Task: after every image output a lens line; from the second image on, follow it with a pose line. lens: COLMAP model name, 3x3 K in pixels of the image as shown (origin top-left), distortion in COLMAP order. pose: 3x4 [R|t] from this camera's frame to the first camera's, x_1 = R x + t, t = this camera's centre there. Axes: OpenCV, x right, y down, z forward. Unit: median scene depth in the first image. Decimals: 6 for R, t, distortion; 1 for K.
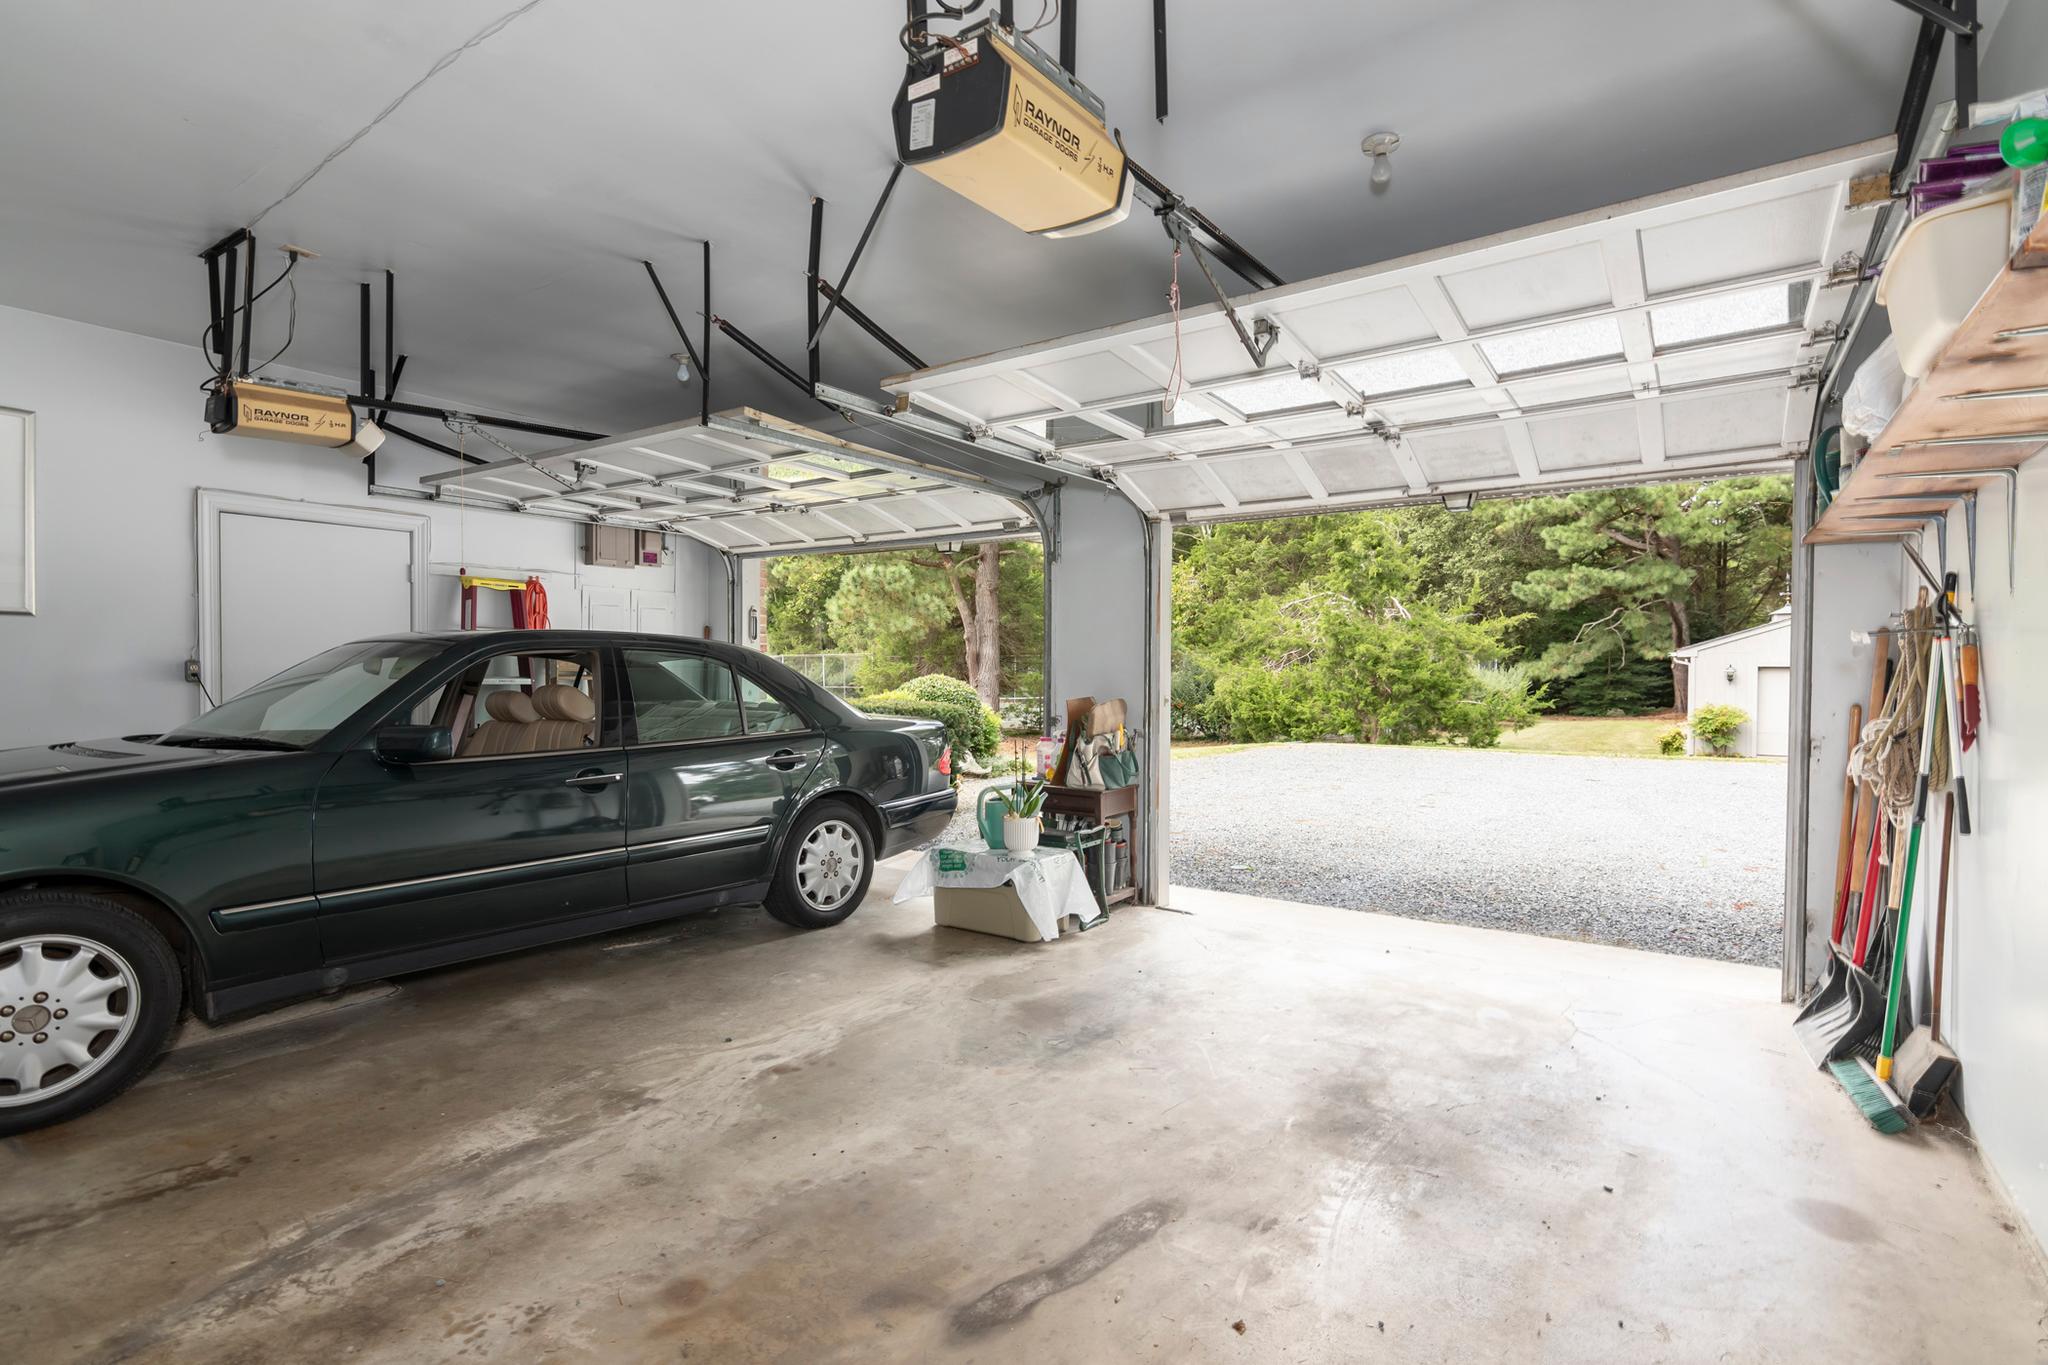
lens RADIAL K [[985.6, 0, 1017.4], [0, 985.6, 678.9], [0, 0, 1]] dist [0.001593, -0.000120]
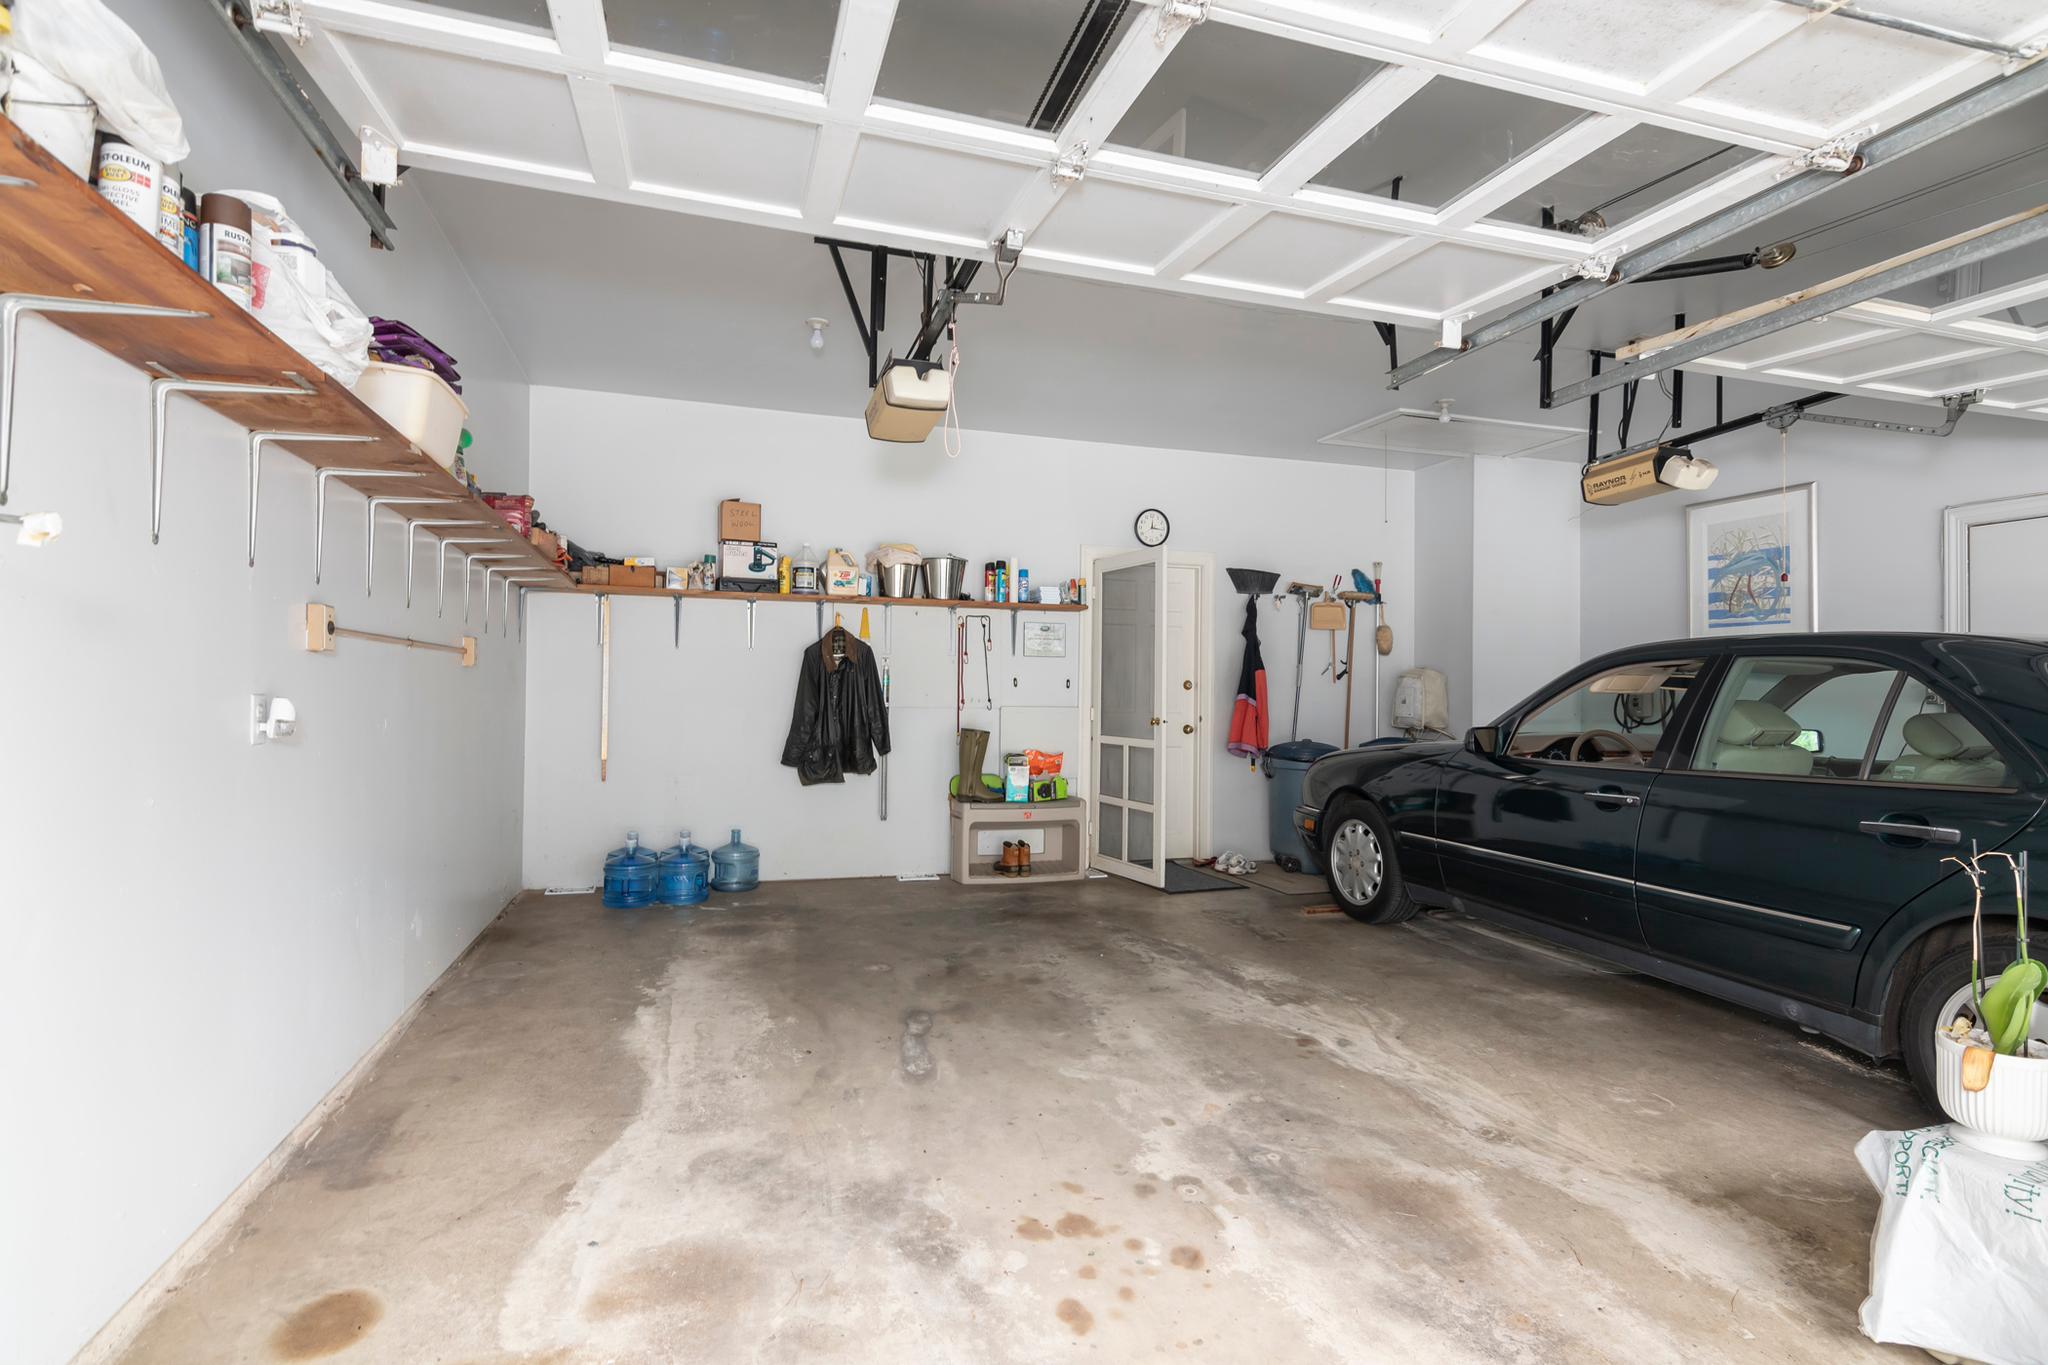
lens RADIAL K [[985.6, 0, 1025.3], [0, 985.6, 686.1], [0, 0, 1]] dist [0.001593, -0.000120]
pose [[-0.606849, -0.016443, -0.794647, 0.874880], [-0.020965, 0.999769, -0.004677, 0.014146], [0.794540, 0.013822, -0.607054, 1.491977]]
